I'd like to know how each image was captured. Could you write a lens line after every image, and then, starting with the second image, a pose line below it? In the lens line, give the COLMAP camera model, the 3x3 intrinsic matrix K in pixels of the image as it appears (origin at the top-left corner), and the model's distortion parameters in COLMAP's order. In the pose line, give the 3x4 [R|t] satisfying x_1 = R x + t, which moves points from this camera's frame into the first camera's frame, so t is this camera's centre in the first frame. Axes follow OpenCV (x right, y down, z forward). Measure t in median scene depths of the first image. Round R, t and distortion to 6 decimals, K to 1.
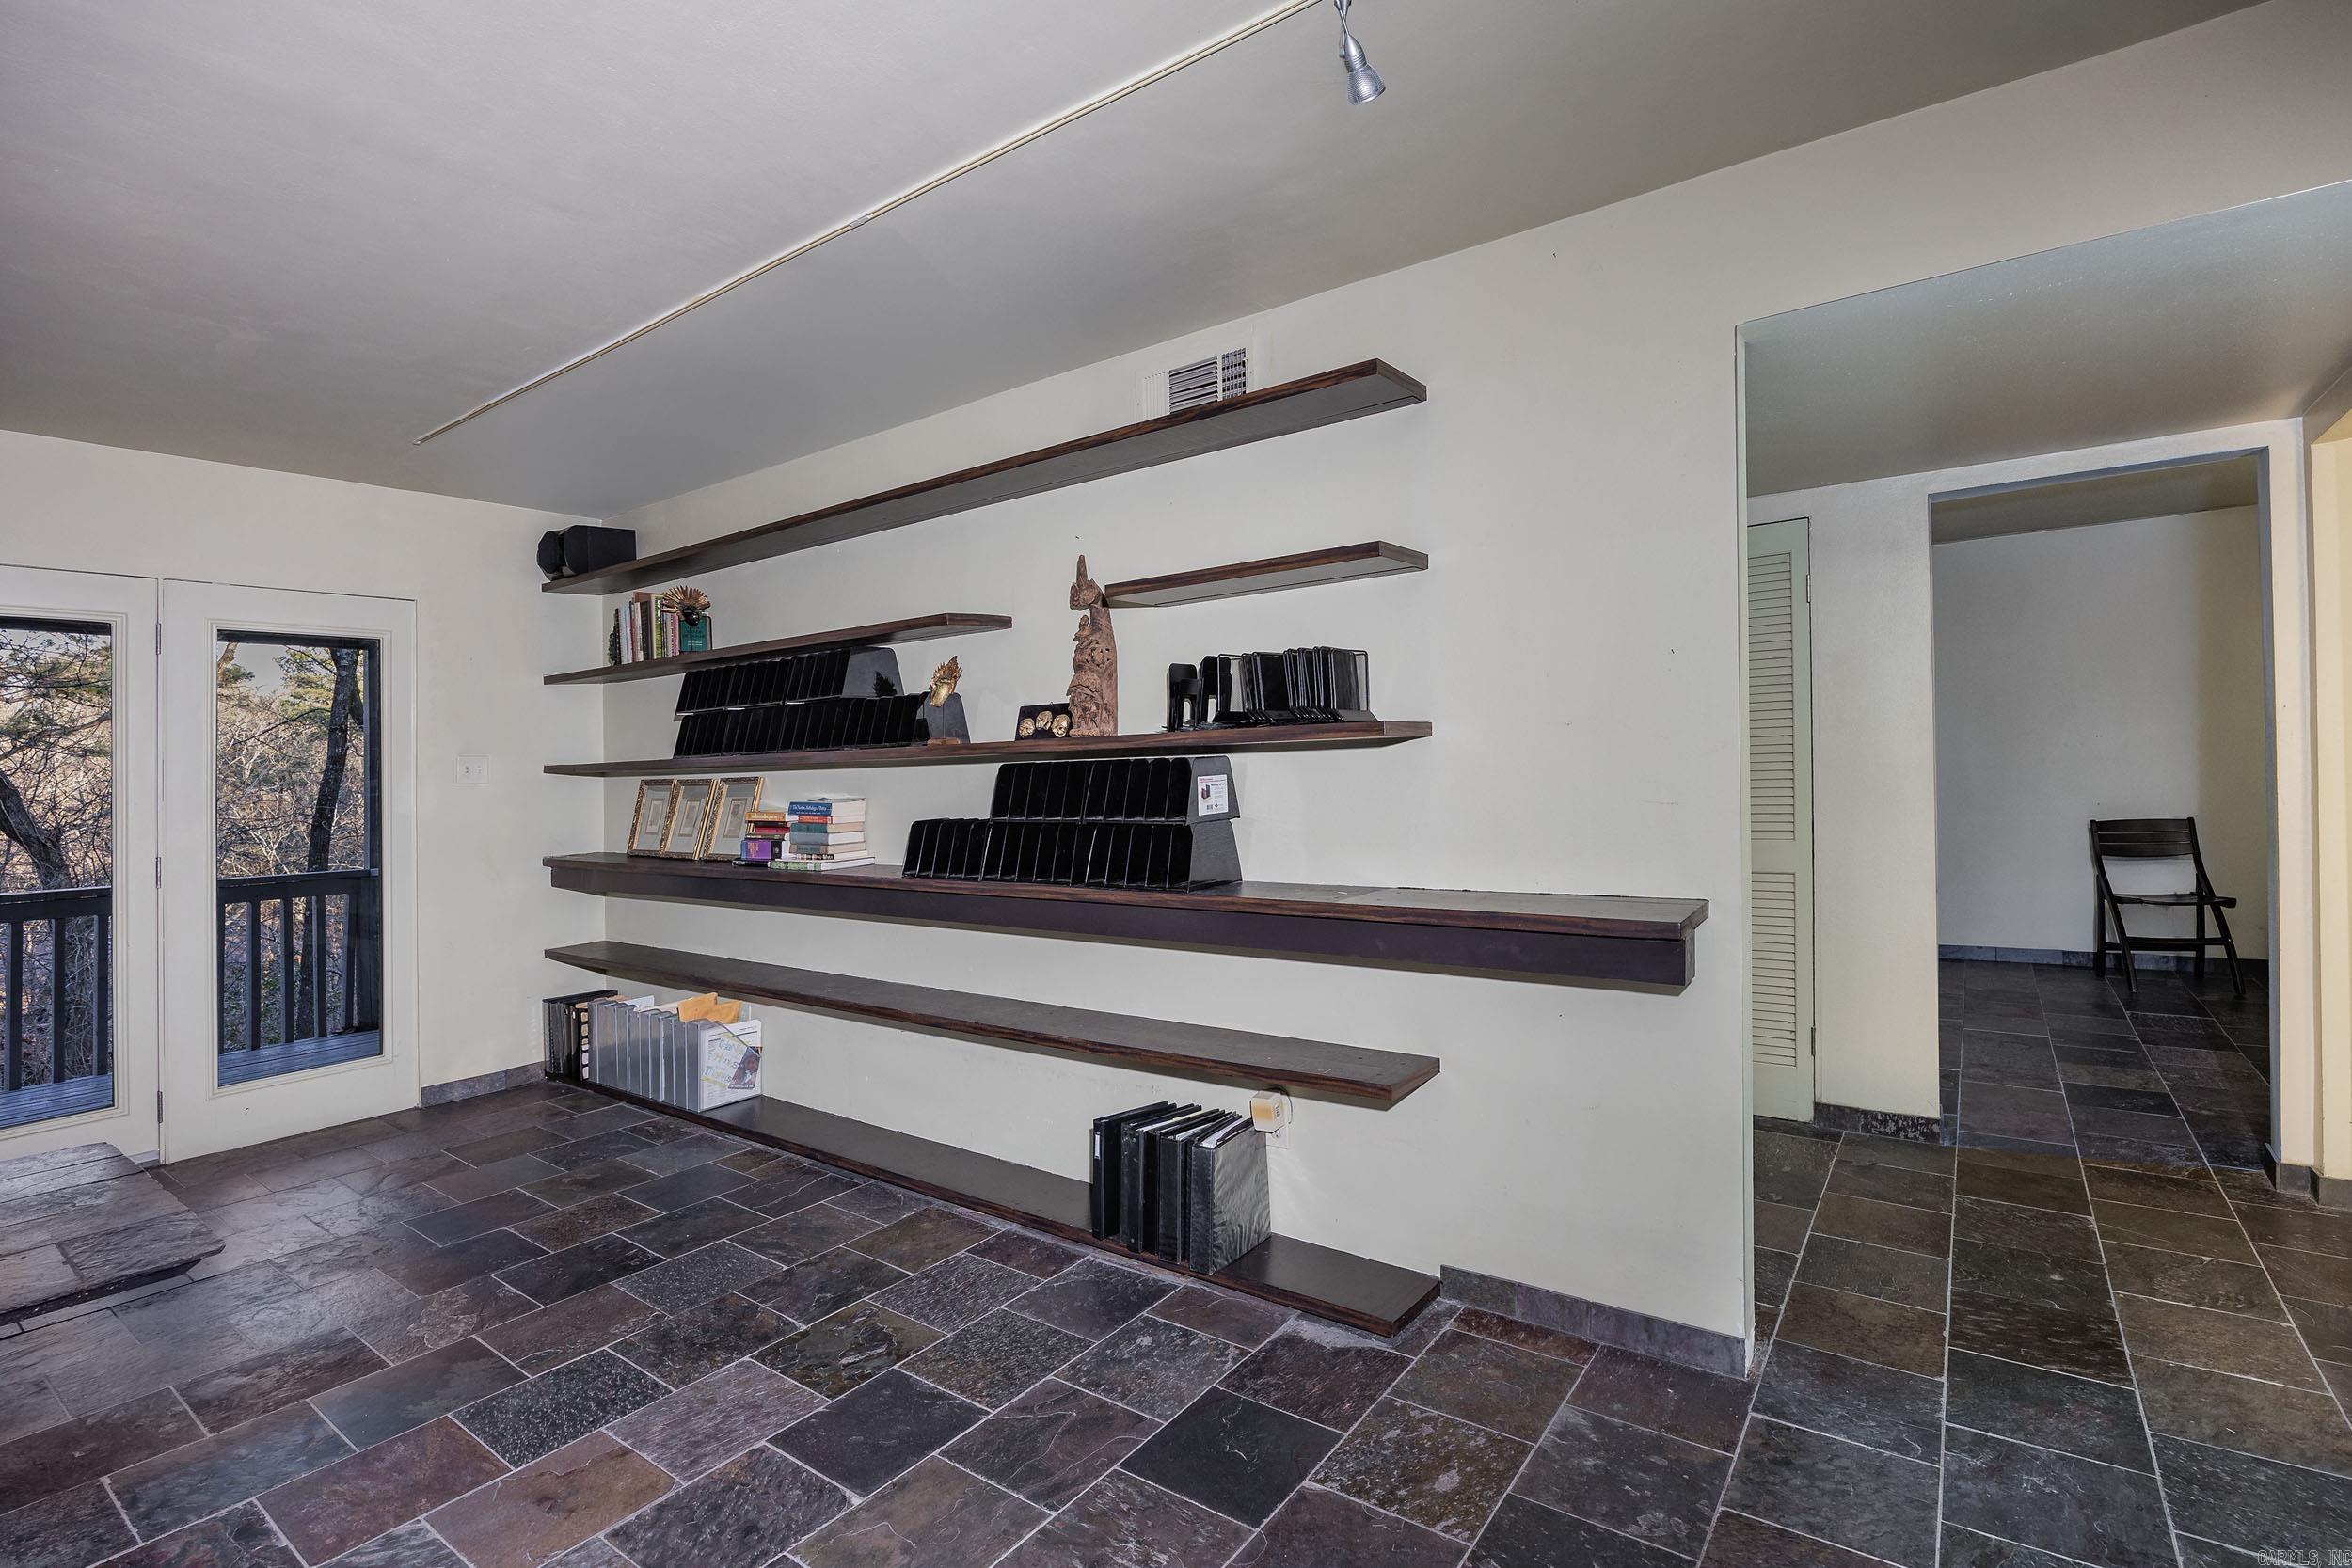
lens RADIAL K [[1091.7, 0, 1190.8], [0, 1091.7, 759.2], [0, 0, 1]] dist [-0.012845, 0.001639]
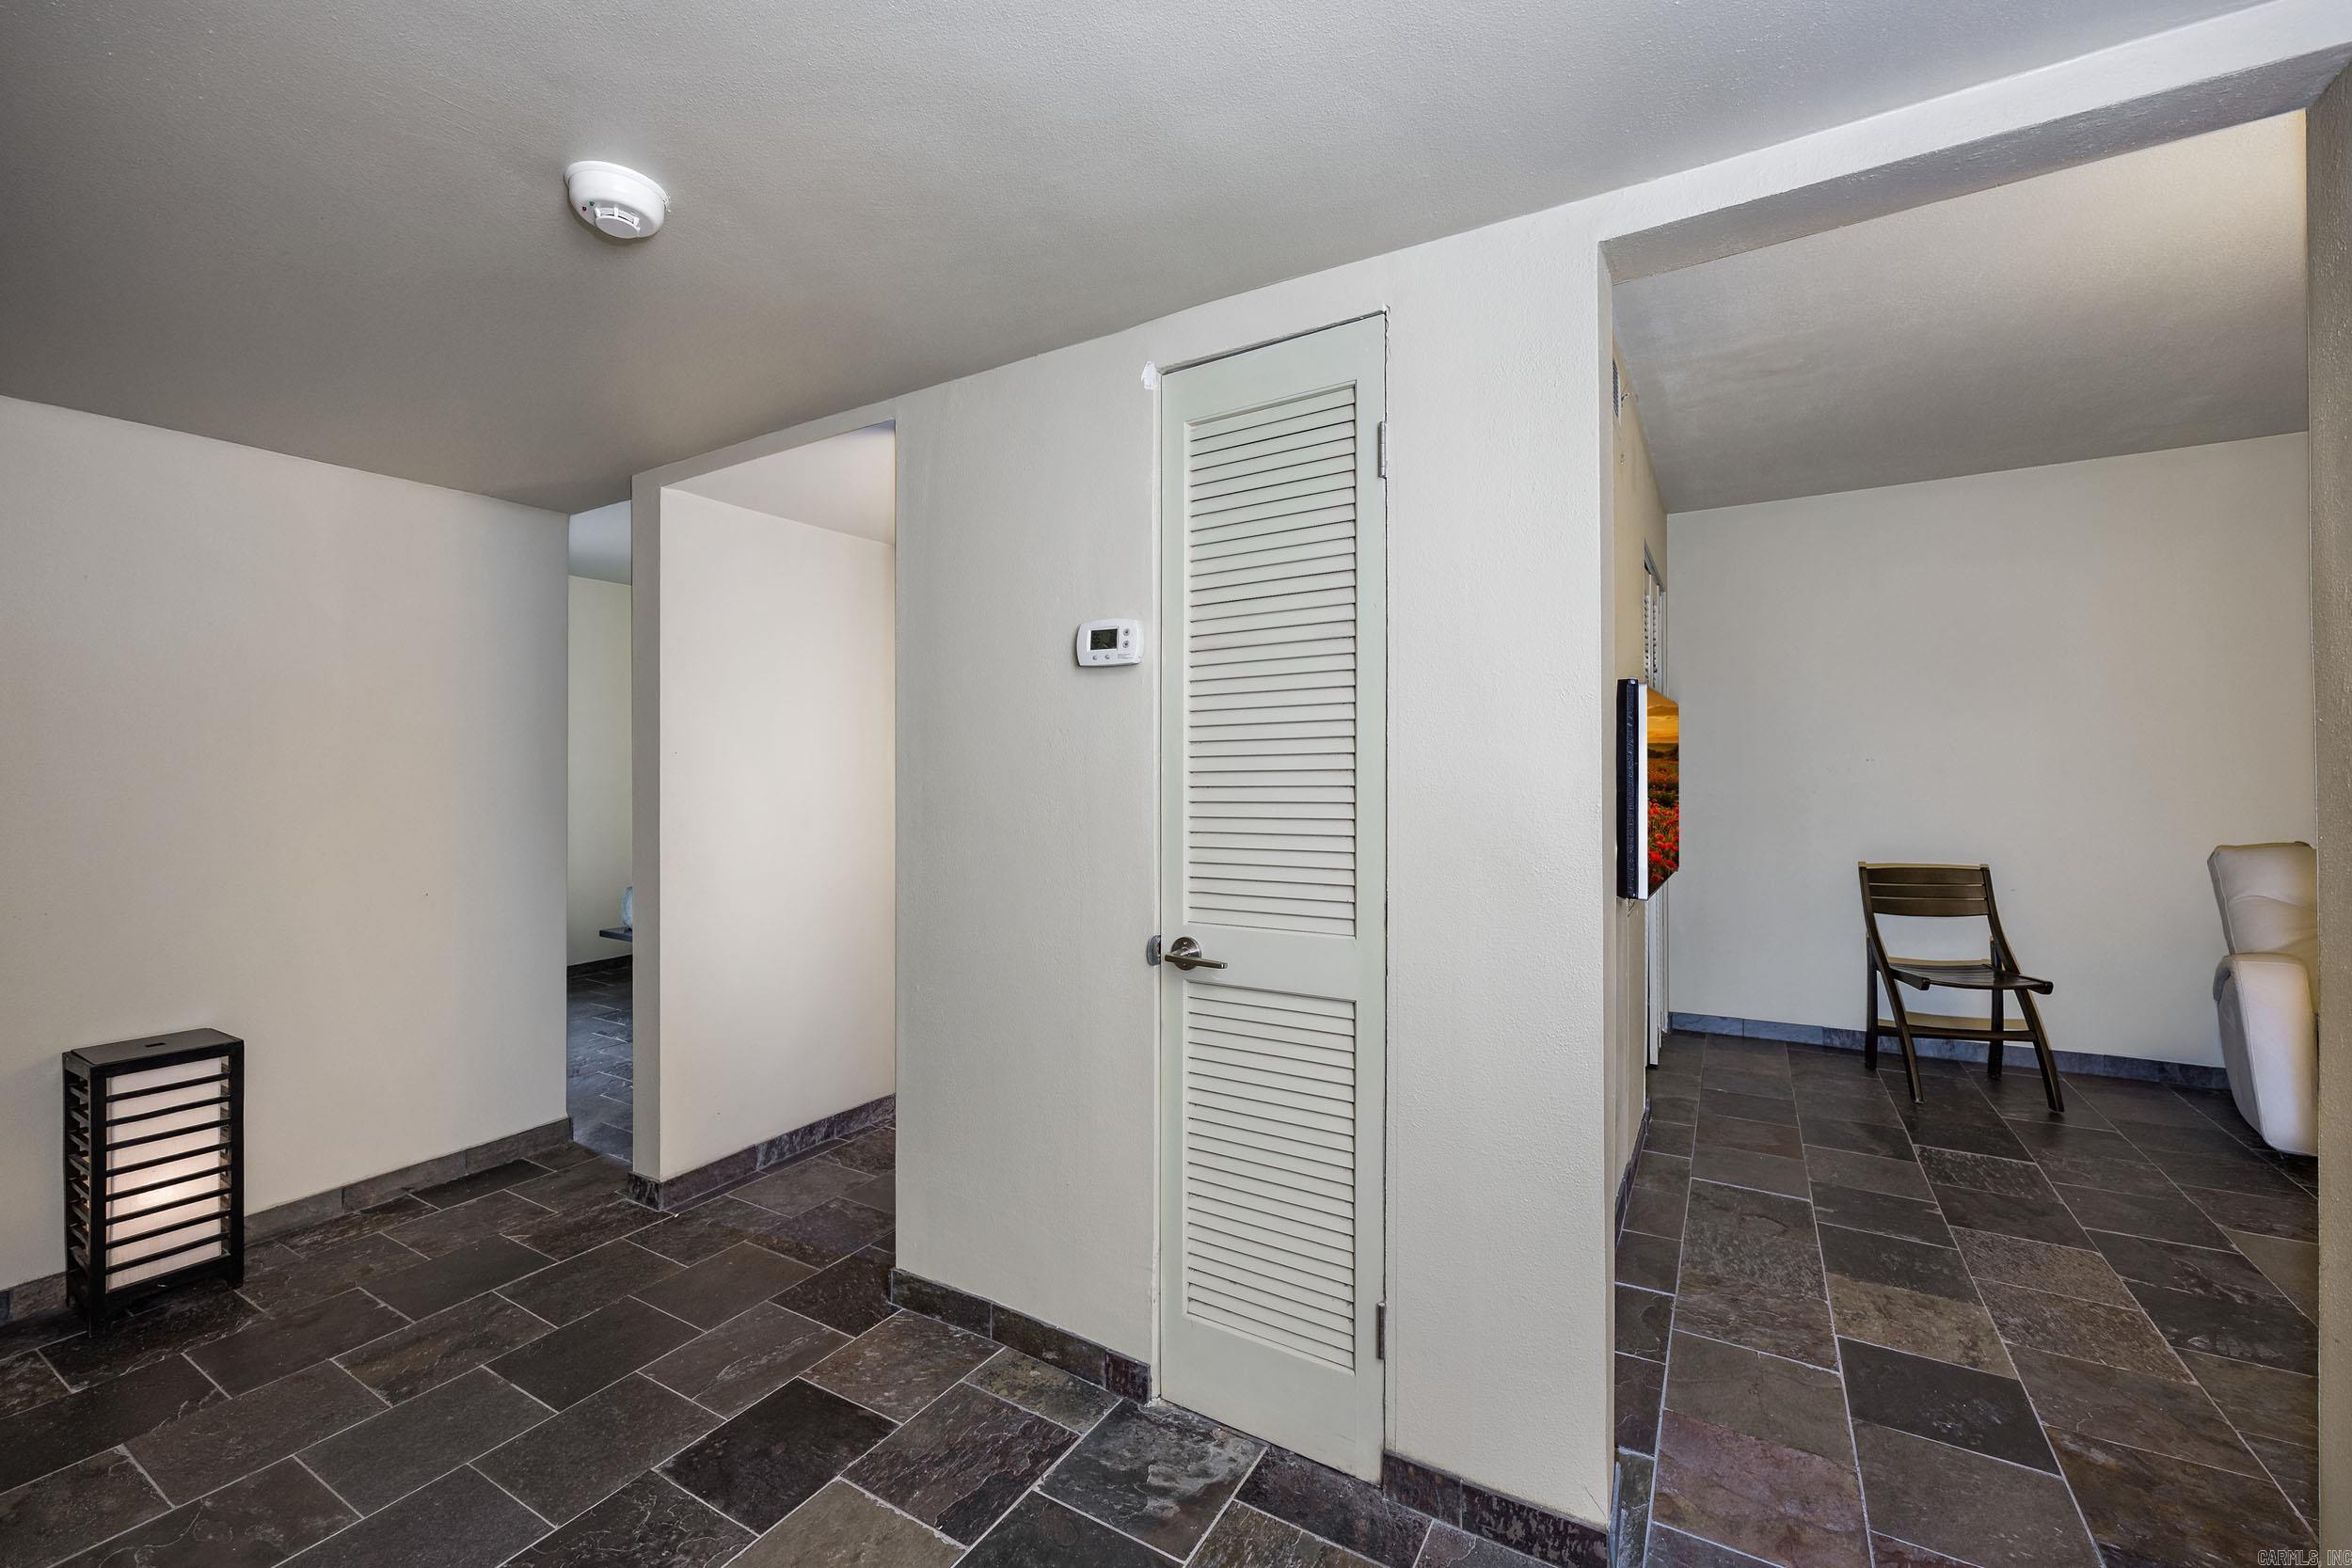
lens RADIAL K [[936.5, 0, 1157.9], [0, 936.5, 717.6], [0, 0, 1]] dist [0.000562, -0.000497]
pose [[0.996863, 0.039317, 0.068683, 0.278658], [-0.036871, 0.998652, -0.036531, -0.007064], [-0.070027, 0.033884, 0.996969, 0.363652]]
